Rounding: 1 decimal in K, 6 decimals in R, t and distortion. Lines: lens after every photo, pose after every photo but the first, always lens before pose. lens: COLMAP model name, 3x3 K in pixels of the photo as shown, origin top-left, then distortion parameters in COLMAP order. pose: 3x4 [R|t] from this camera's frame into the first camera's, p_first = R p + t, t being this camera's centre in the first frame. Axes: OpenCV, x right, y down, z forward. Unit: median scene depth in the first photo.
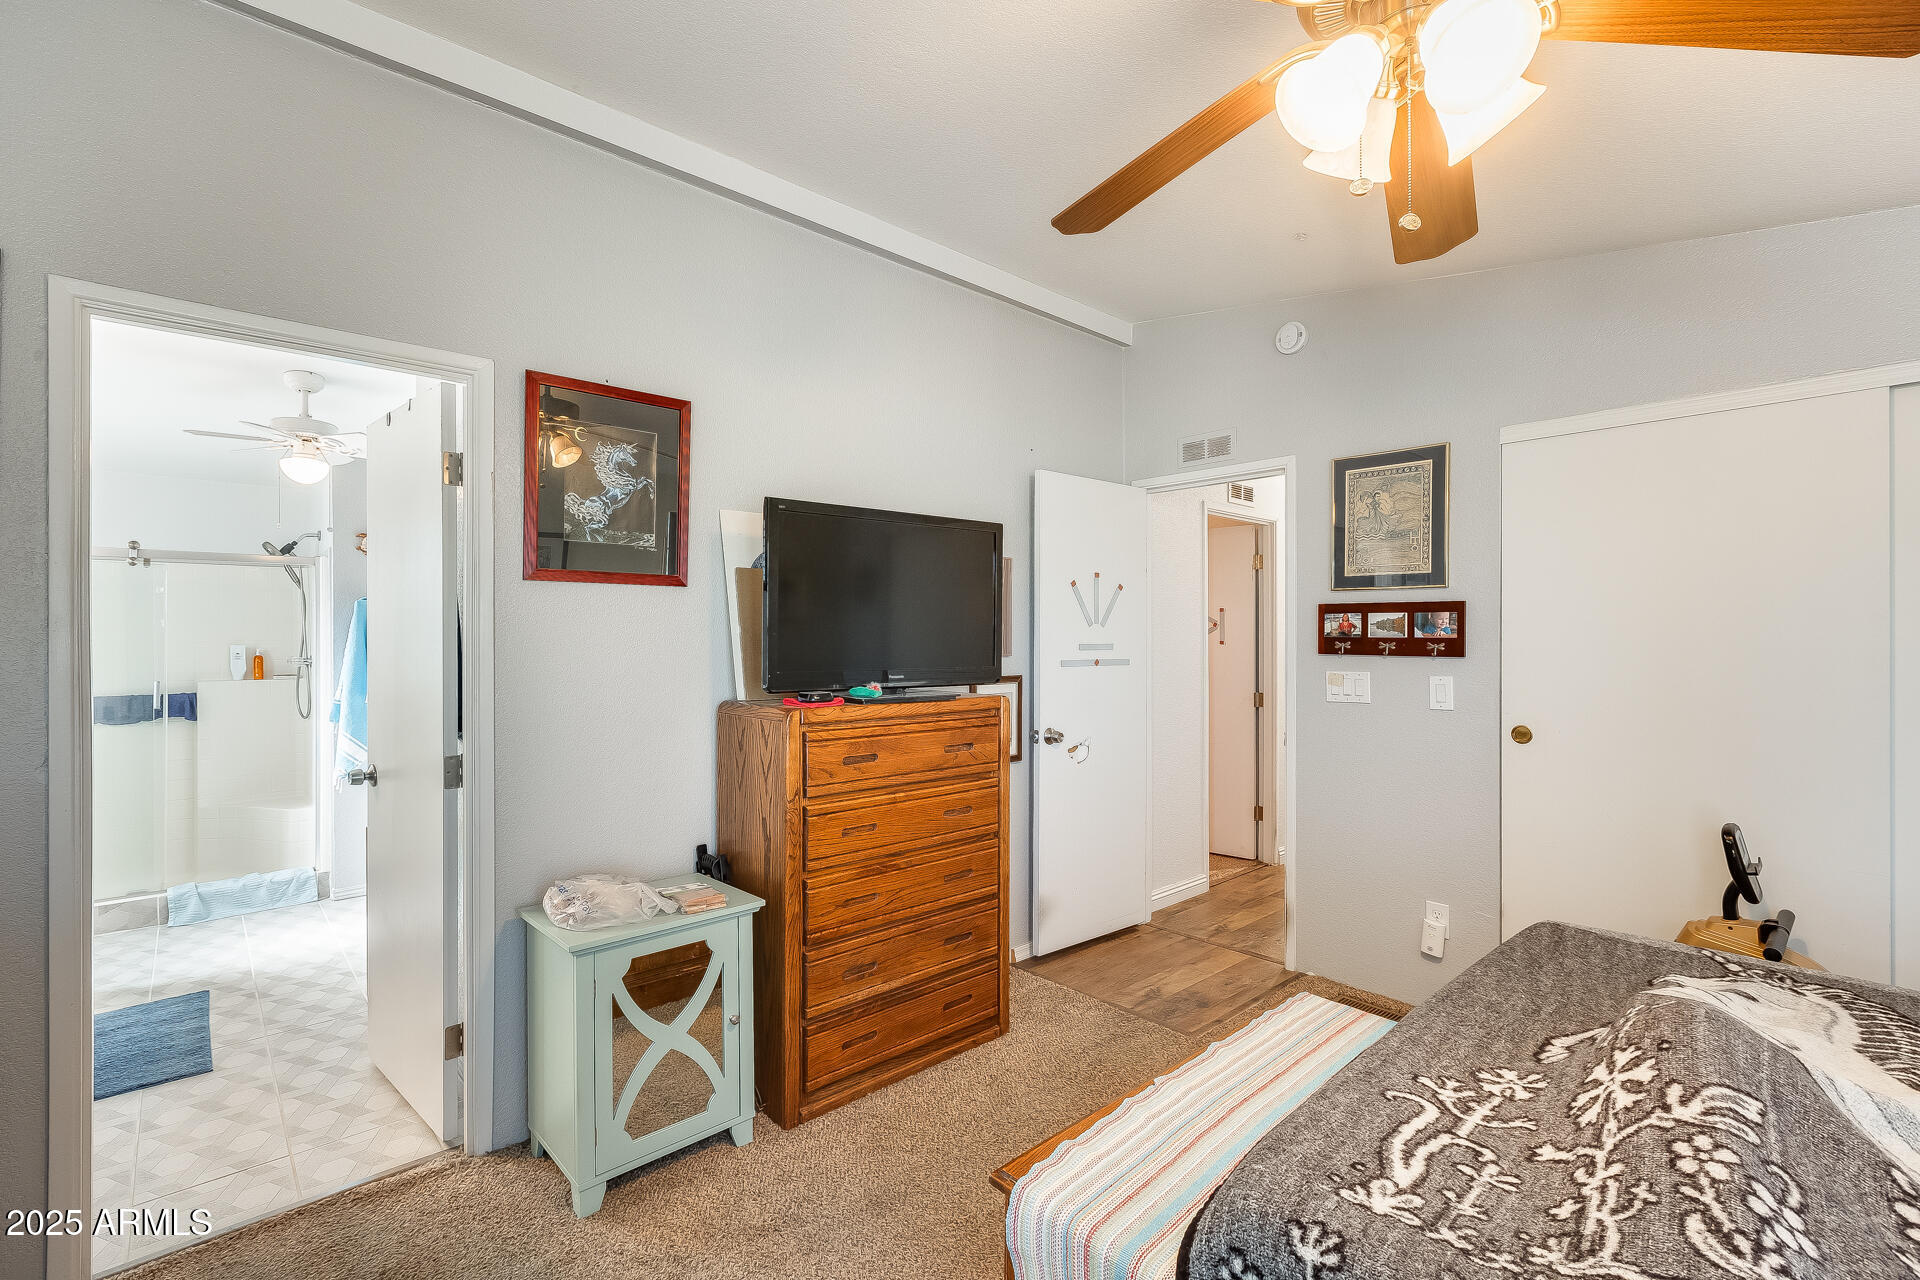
lens RADIAL K [[854.9, 0, 957.4], [0, 854.9, 641.8], [0, 0, 1]] dist [-0.003179, 0.000386]
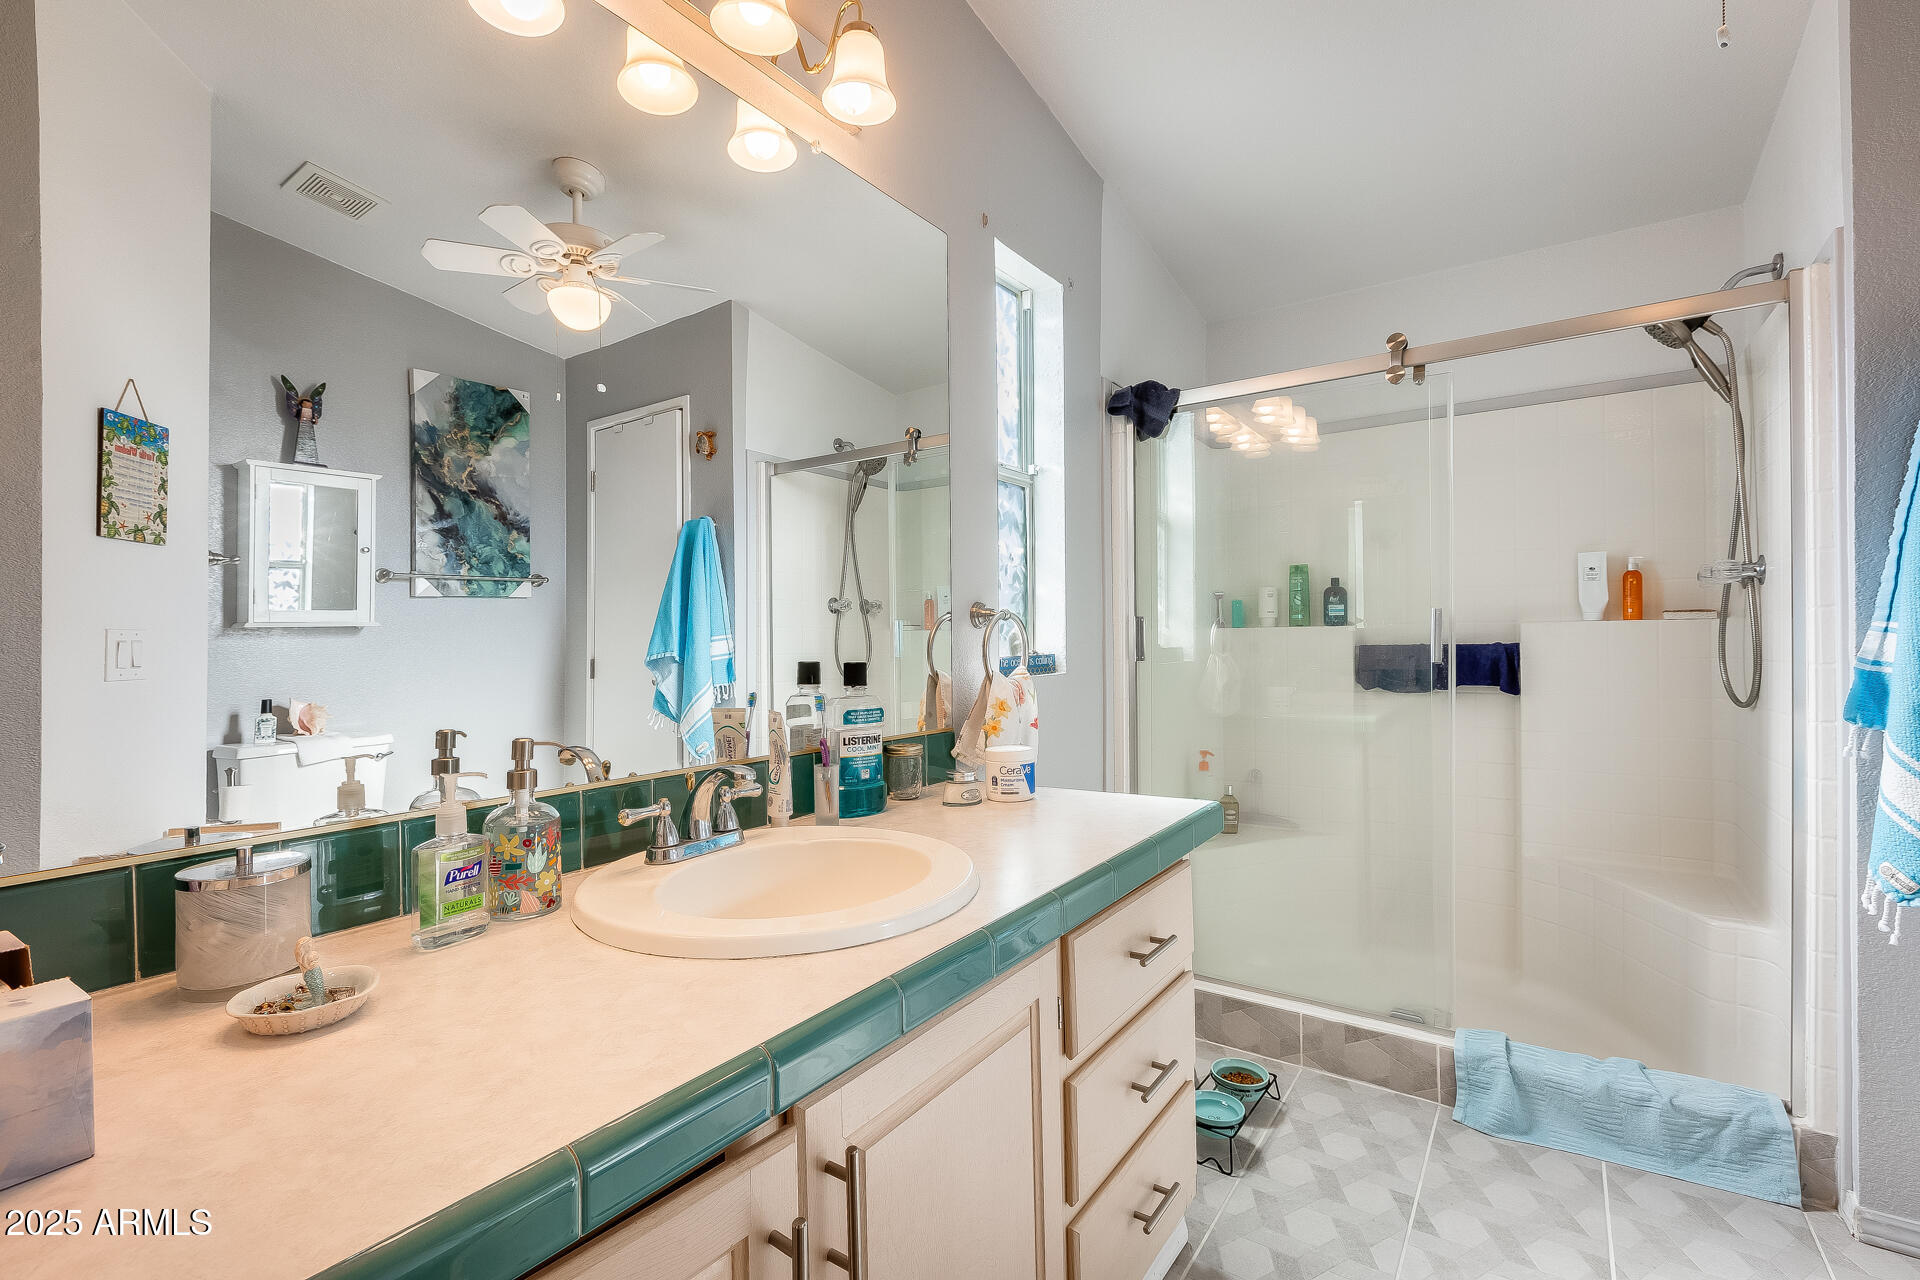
lens RADIAL K [[856.9, 0, 955.3], [0, 856.9, 640.9], [0, 0, 1]] dist [-0.004101, 0.001130]
pose [[0.226948, 0.004062, -0.973898, -0.479220], [0.009914, 0.999930, 0.006481, 0.054910], [0.973856, -0.011126, 0.226892, 0.569109]]
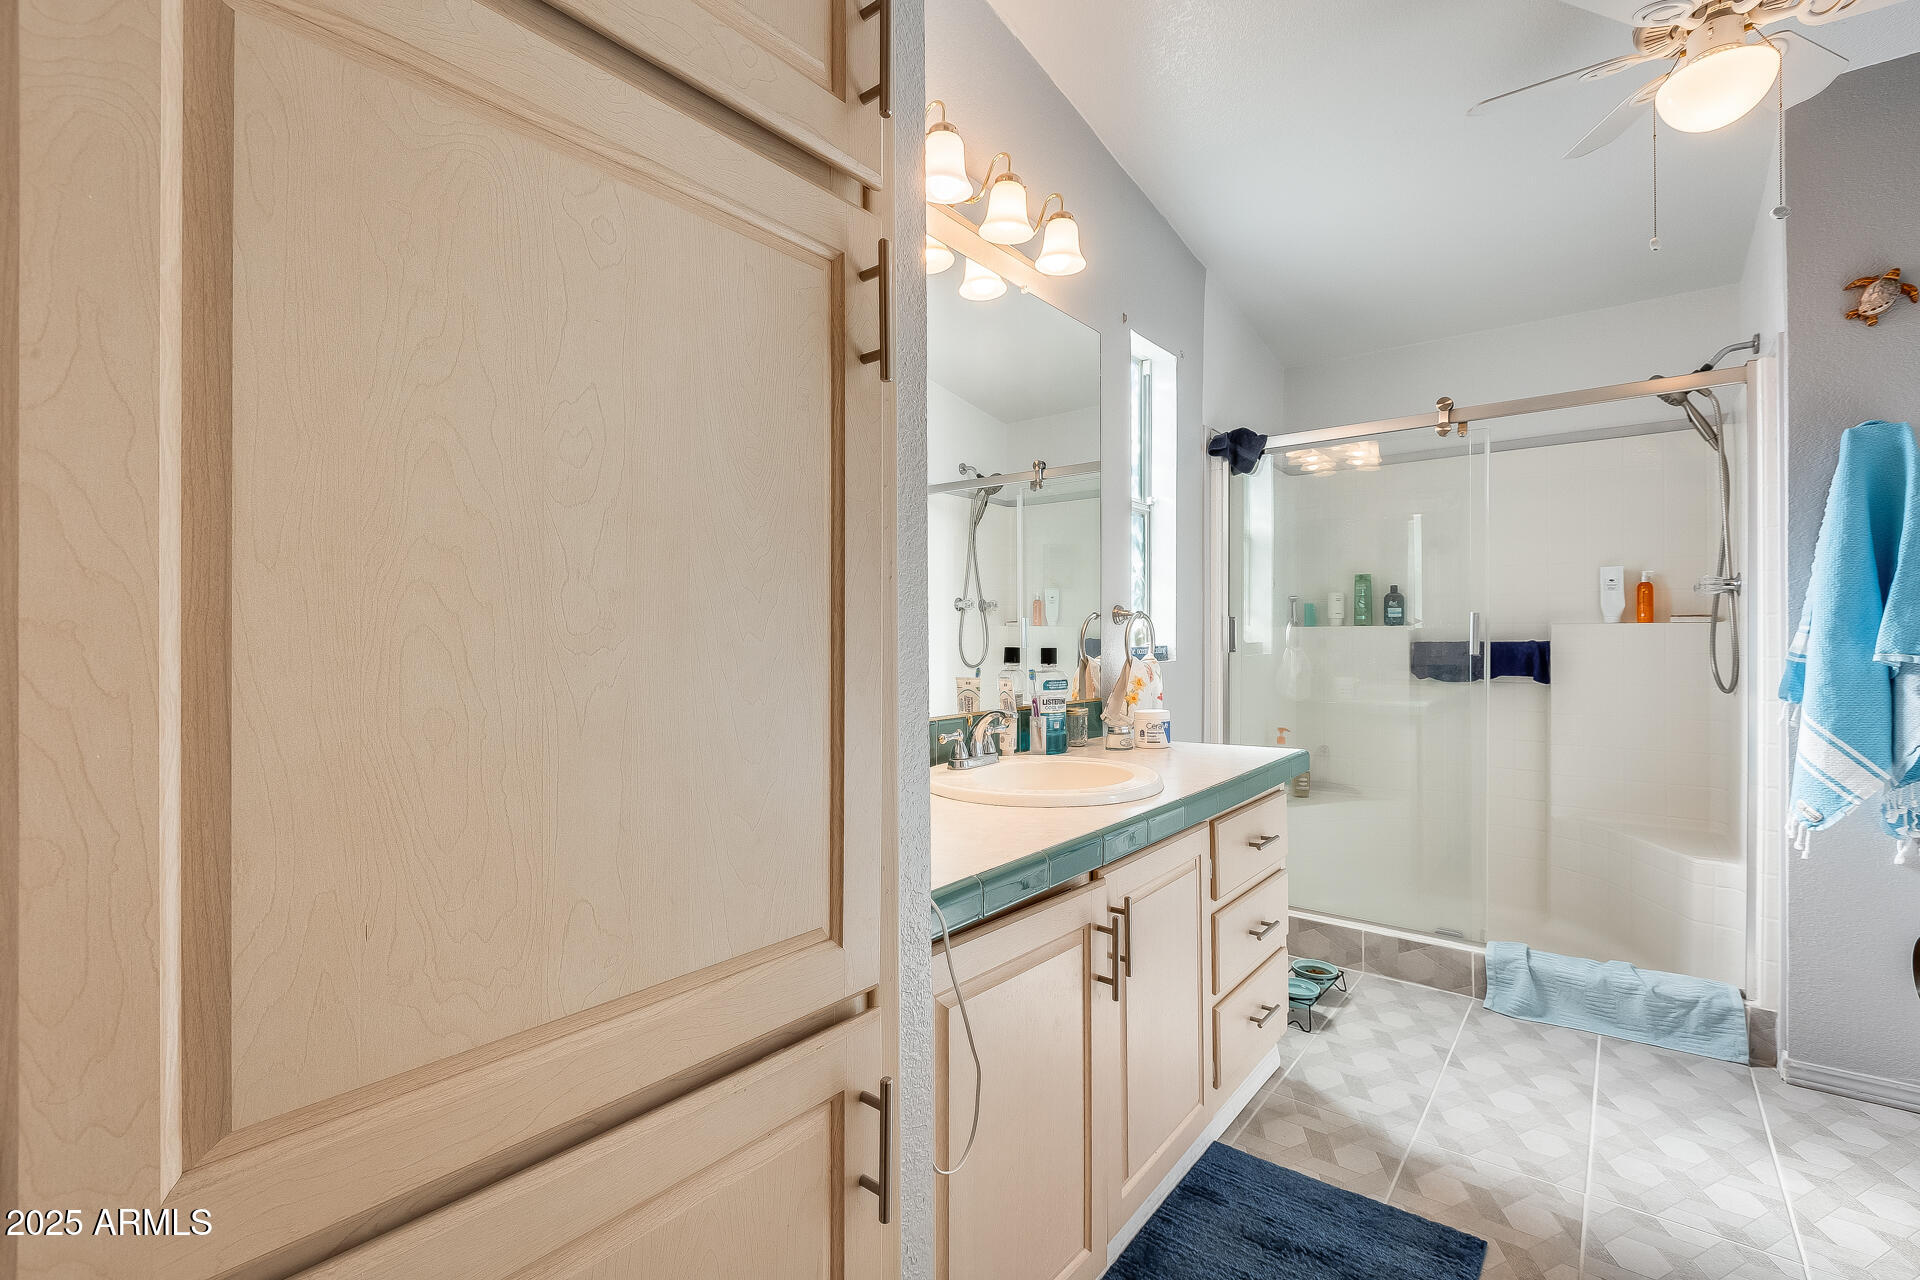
lens RADIAL K [[854.9, 0, 952.7], [0, 854.9, 634.3], [0, 0, 1]] dist [-0.003179, 0.000386]
pose [[0.167229, 0.003006, -0.985914, -0.348241], [0.000563, 0.999995, 0.003145, 0.055989], [0.985918, -0.001081, 0.167226, 0.472285]]
